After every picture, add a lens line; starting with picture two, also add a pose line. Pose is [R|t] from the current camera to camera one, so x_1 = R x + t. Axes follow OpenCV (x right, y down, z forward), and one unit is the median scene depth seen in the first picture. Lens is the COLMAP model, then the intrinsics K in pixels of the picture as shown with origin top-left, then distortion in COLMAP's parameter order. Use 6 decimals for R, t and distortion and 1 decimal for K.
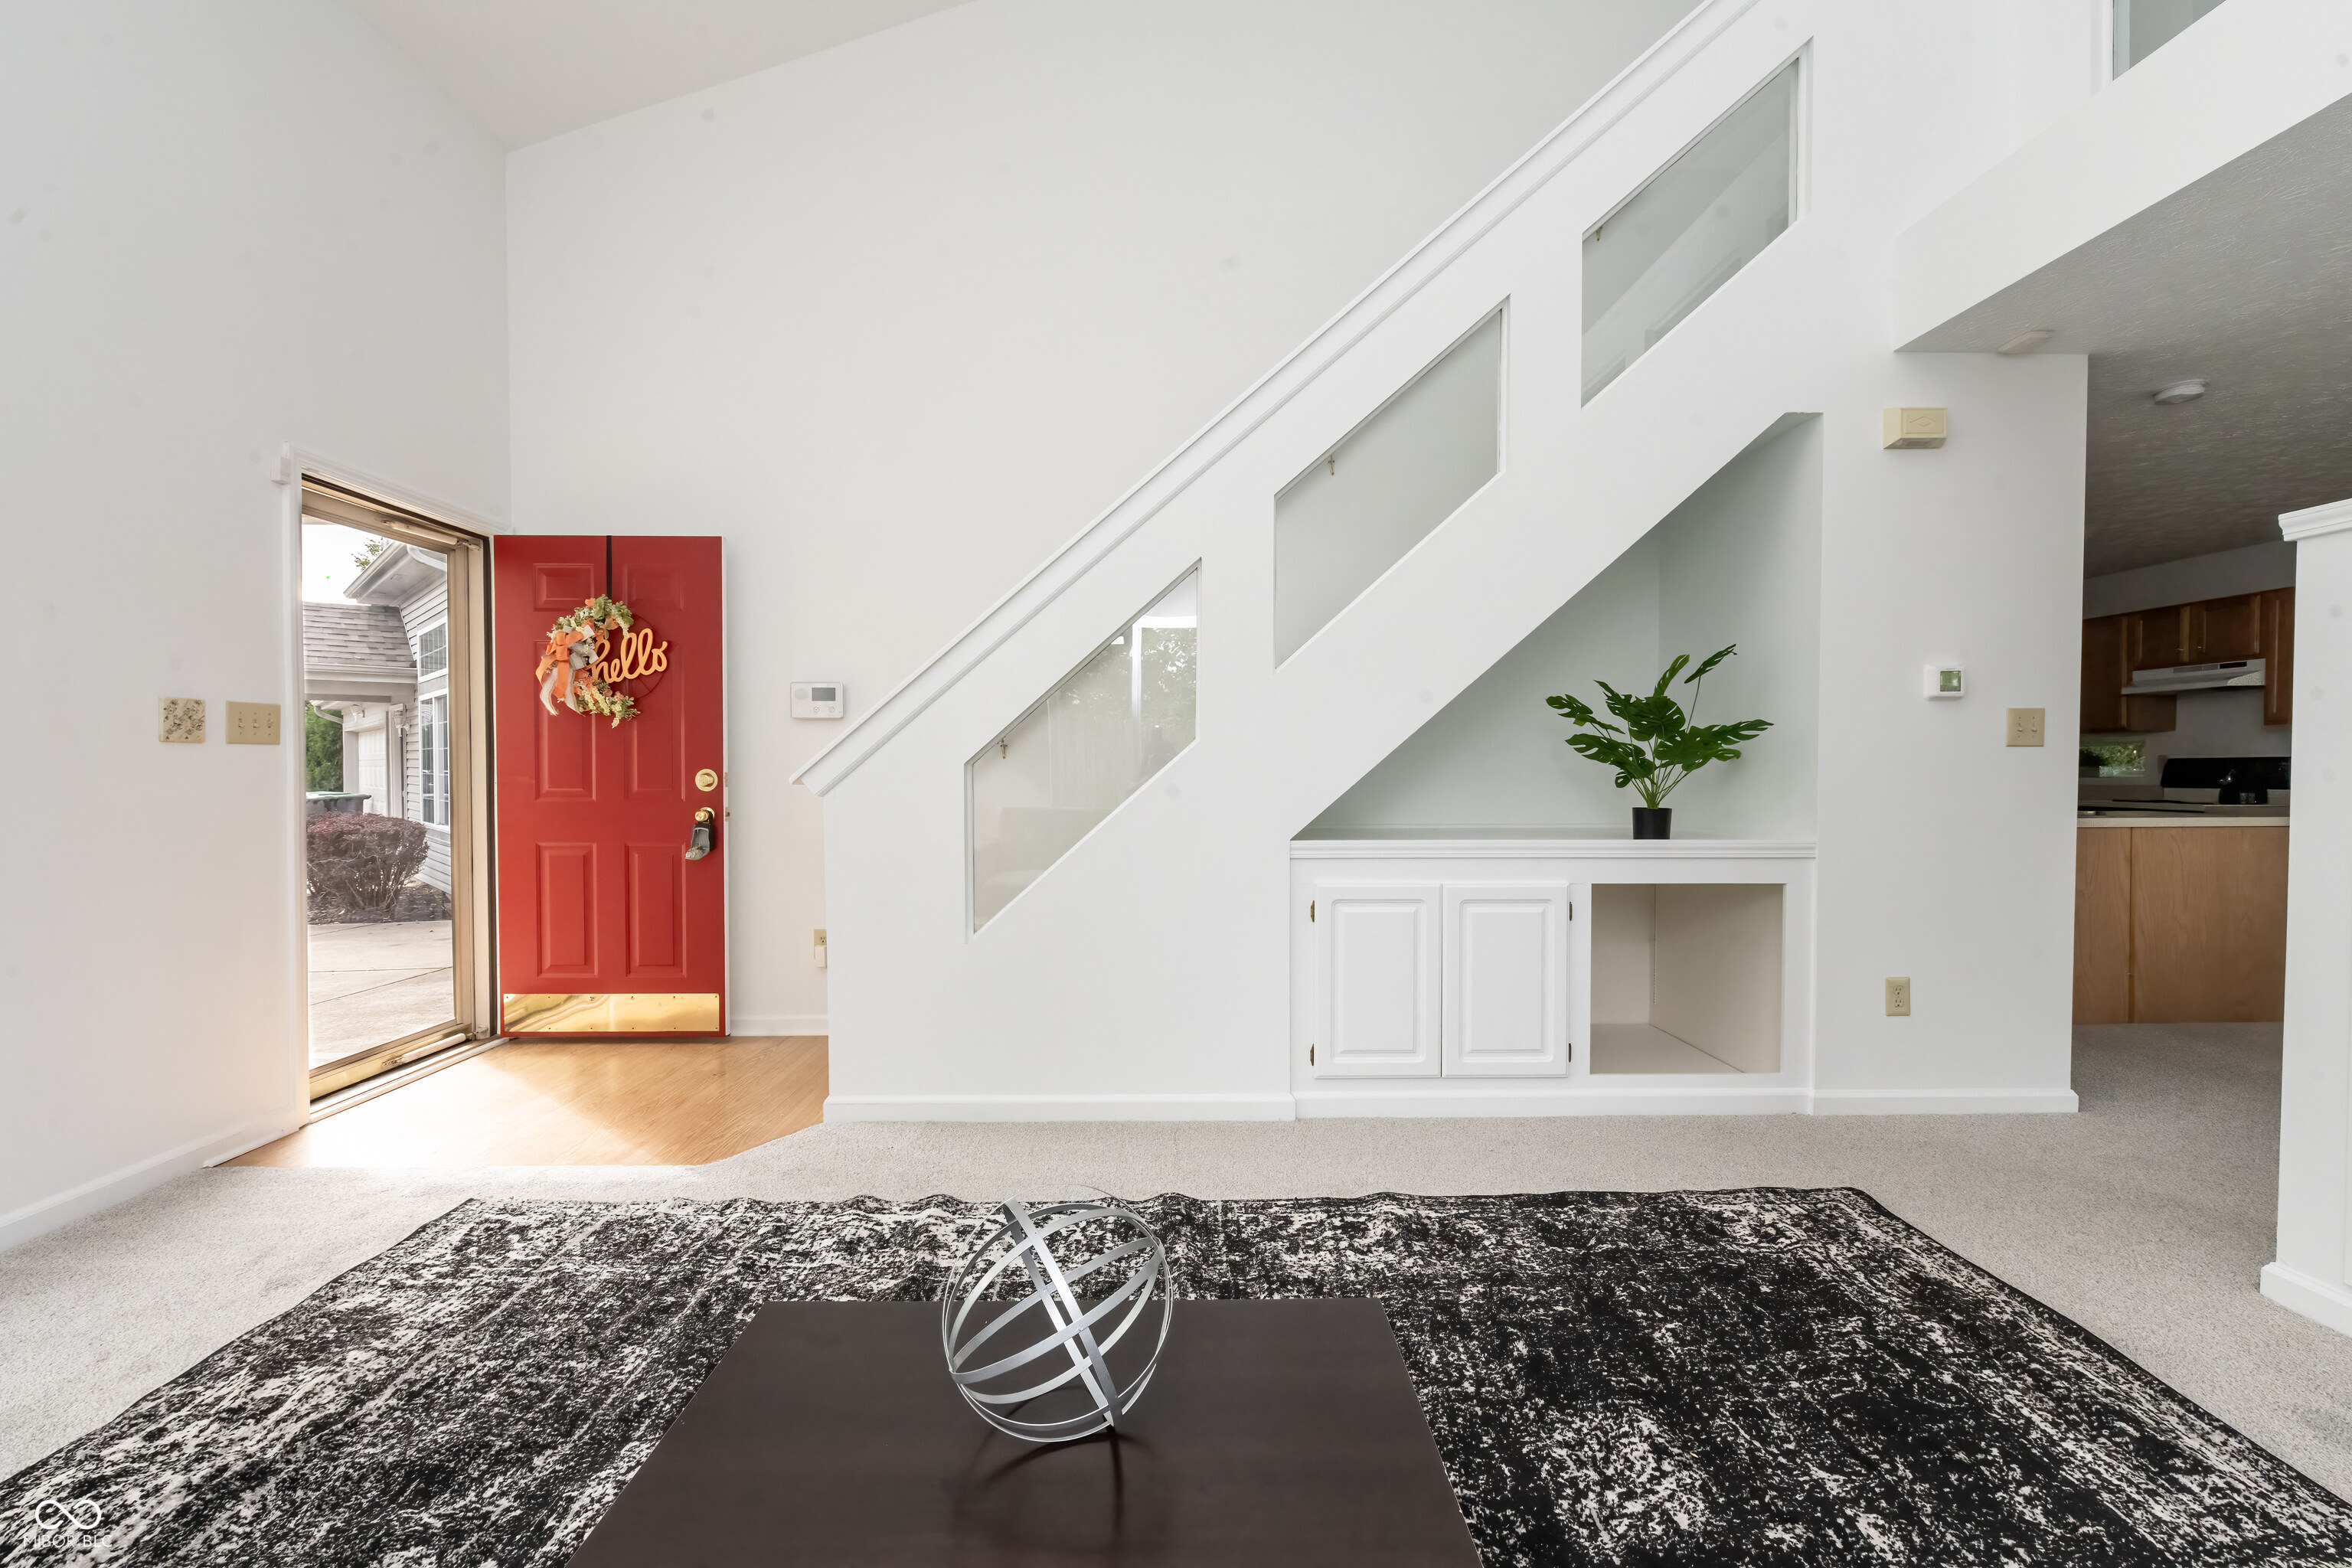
lens RADIAL K [[976.1, 0, 1176.0], [0, 976.1, 784.0], [0, 0, 1]] dist [-0.006574, -0.000948]
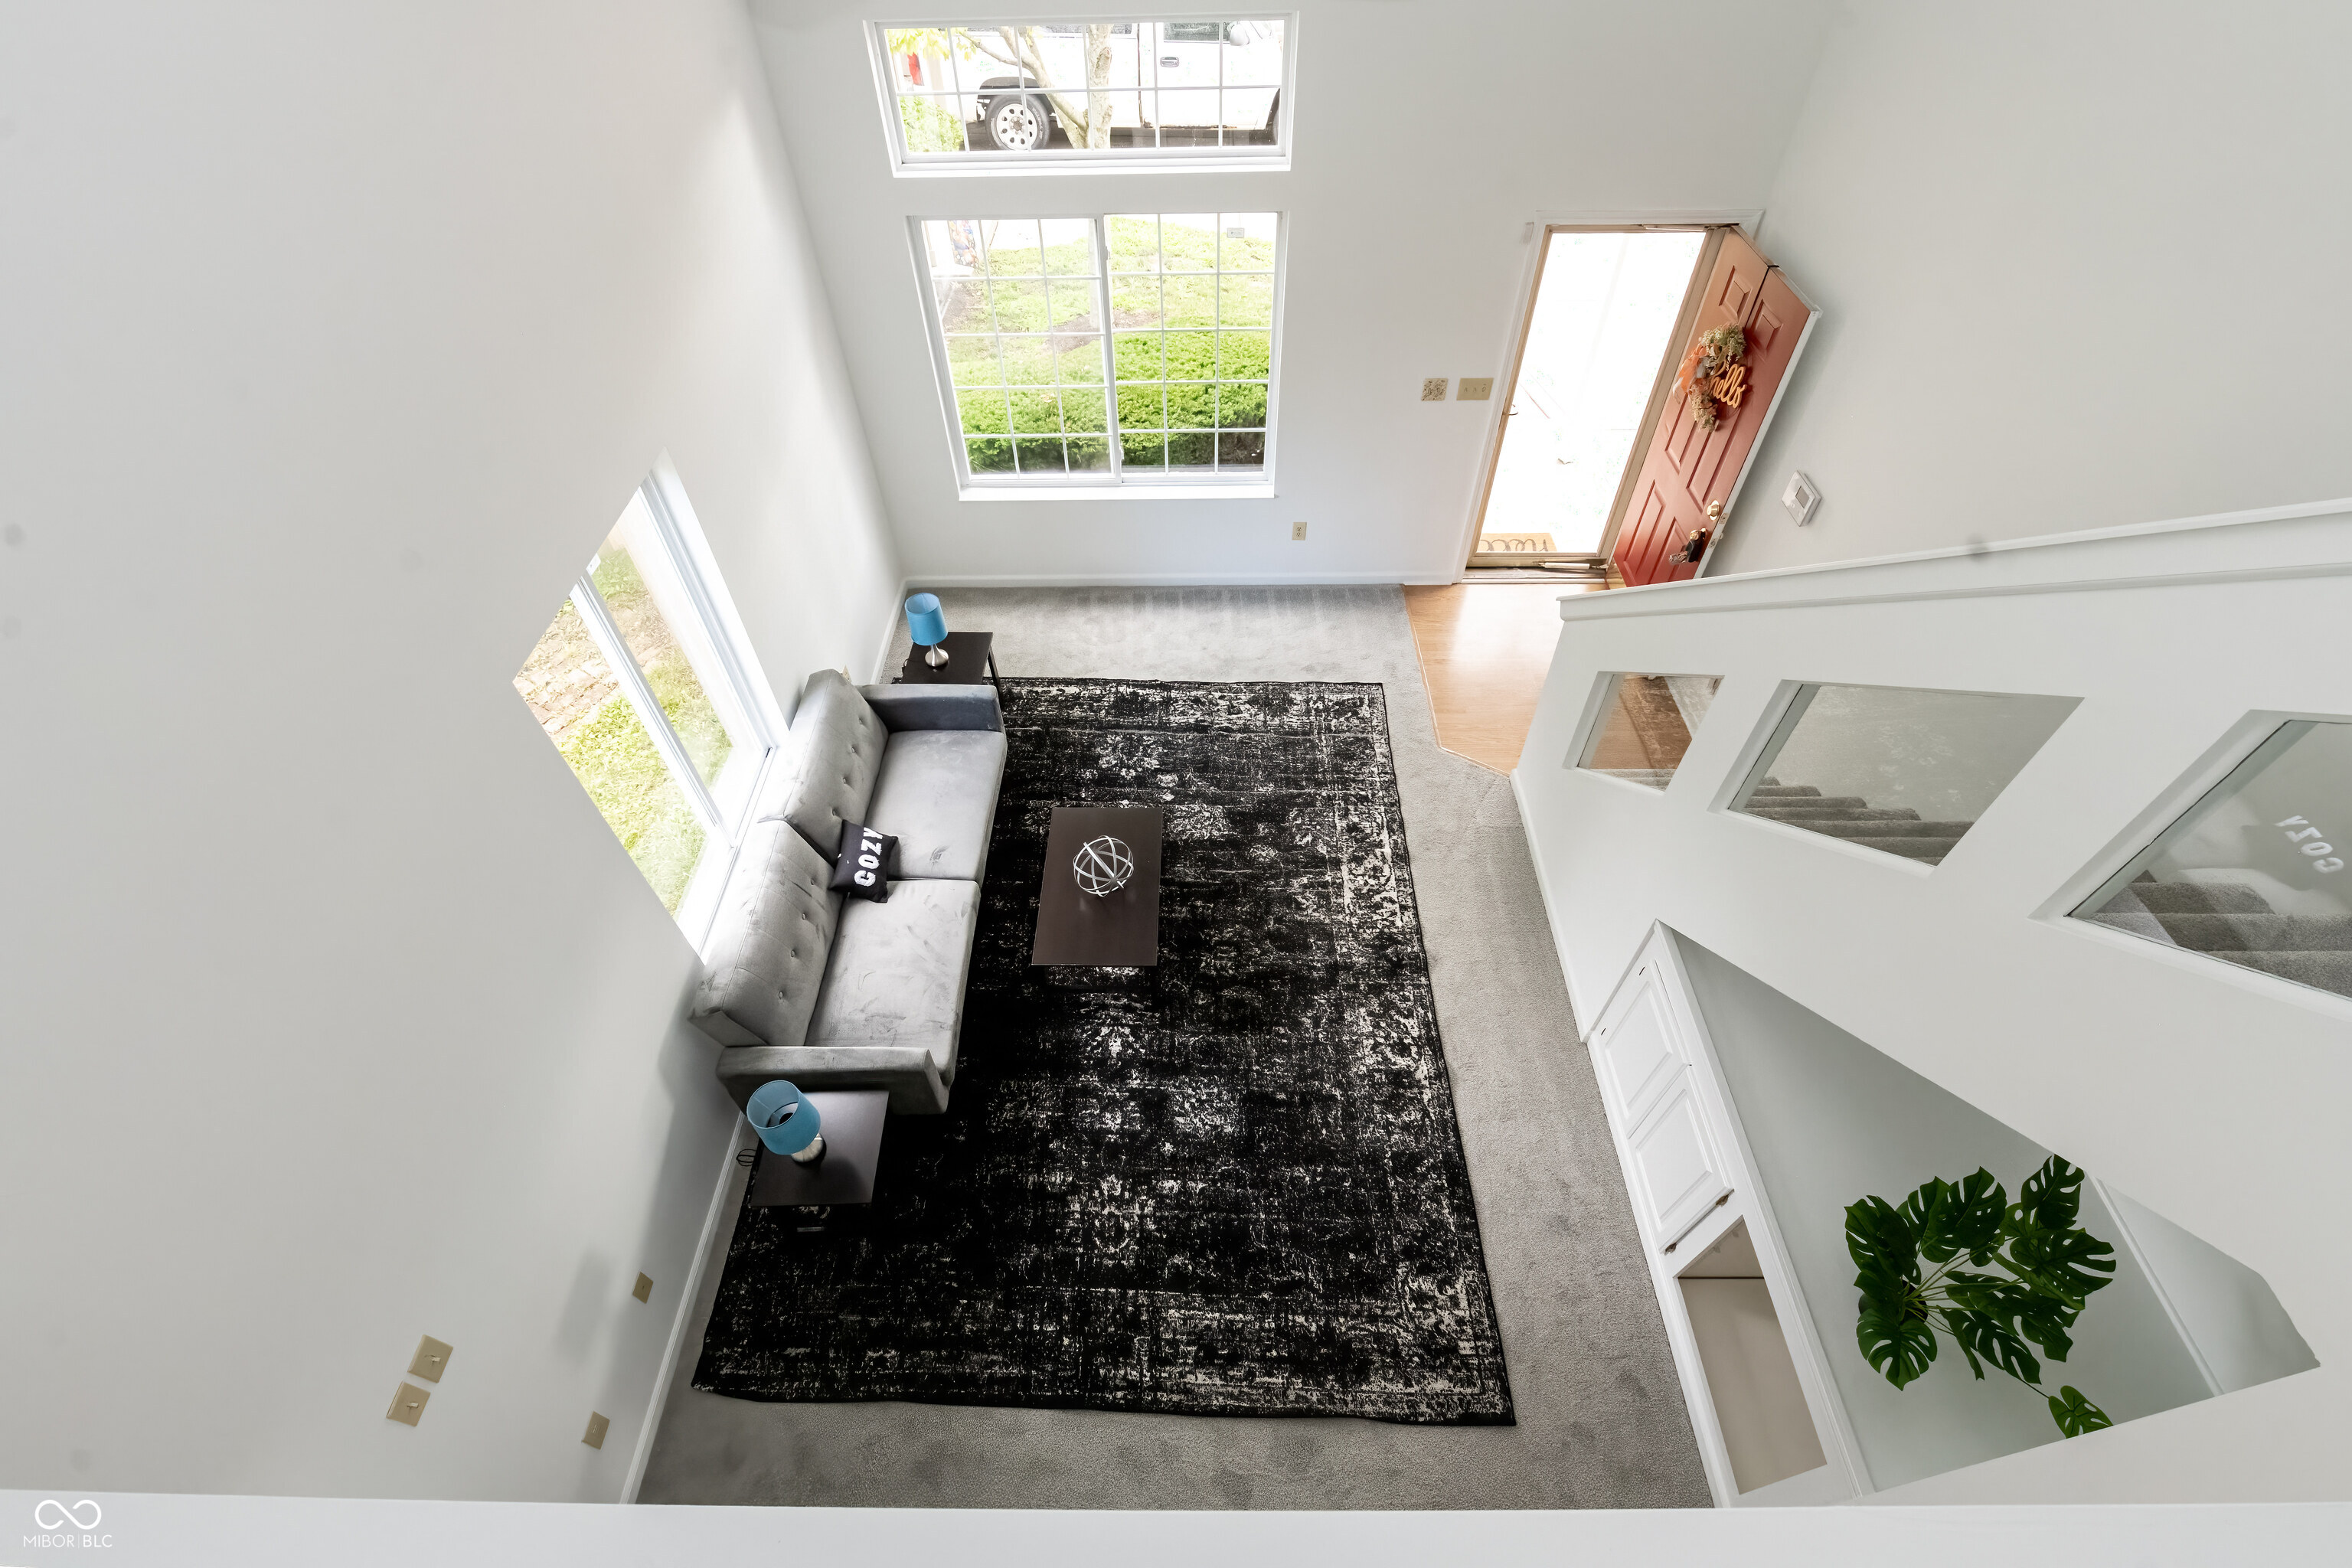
lens RADIAL K [[1004.9, 0, 1185.7], [0, 1004.9, 793.9], [0, 0, 1]] dist [0.000810, -0.000221]
pose [[-0.018336, 0.751441, -0.659545, 1.036773], [-0.006724, 0.659549, 0.751632, -1.194110], [0.999809, 0.018217, -0.007041, 0.626747]]
